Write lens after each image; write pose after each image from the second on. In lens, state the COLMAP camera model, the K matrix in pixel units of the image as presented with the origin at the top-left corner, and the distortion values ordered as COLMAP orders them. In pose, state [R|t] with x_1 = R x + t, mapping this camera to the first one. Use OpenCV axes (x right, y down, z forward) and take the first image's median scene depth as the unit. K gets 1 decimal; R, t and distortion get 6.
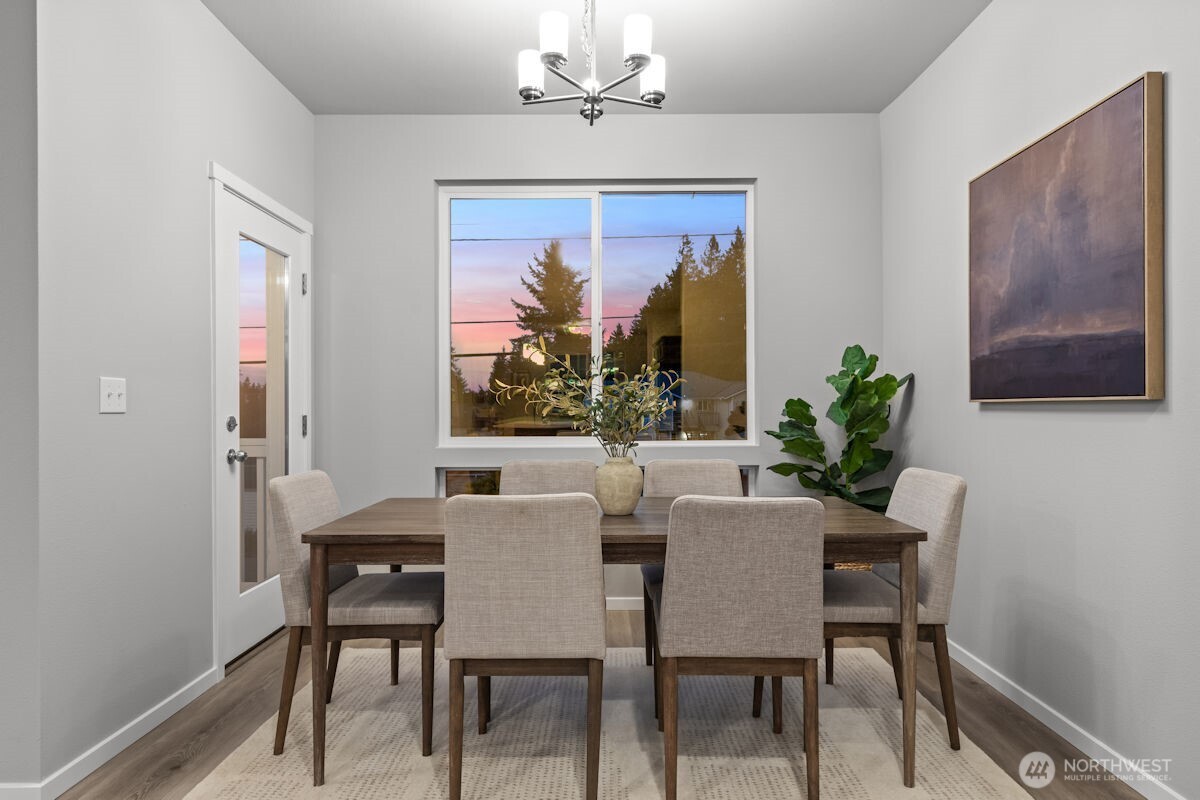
lens RADIAL K [[673.6, 0, 604.3], [0, 673.6, 402.8], [0, 0, 1]] dist [0.004633, 0.004137]
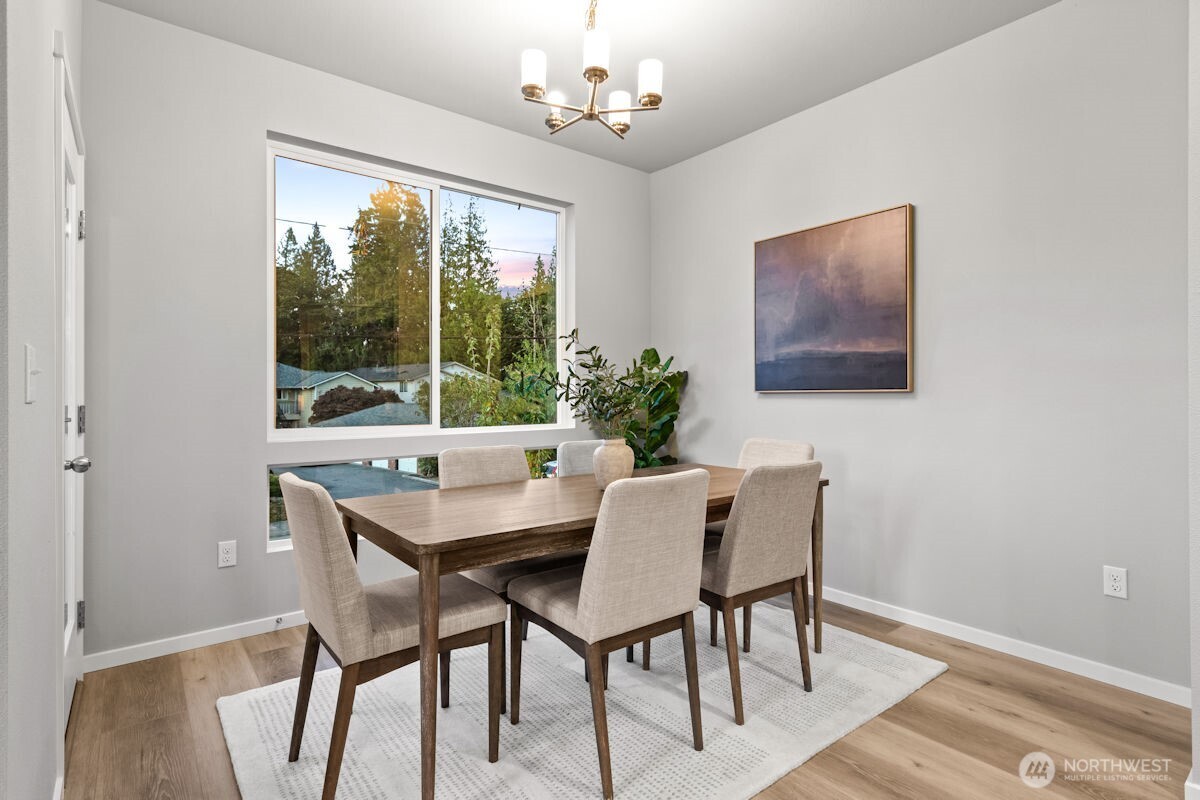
lens RADIAL K [[590.7, 0, 598.6], [0, 590.7, 391.9], [0, 0, 1]] dist [0.007982, -0.000592]
pose [[0.789108, 0.005488, 0.614230, -0.608886], [-0.005187, 0.999984, -0.002272, 0.003308], [-0.614233, -0.001393, 0.789124, 0.231351]]
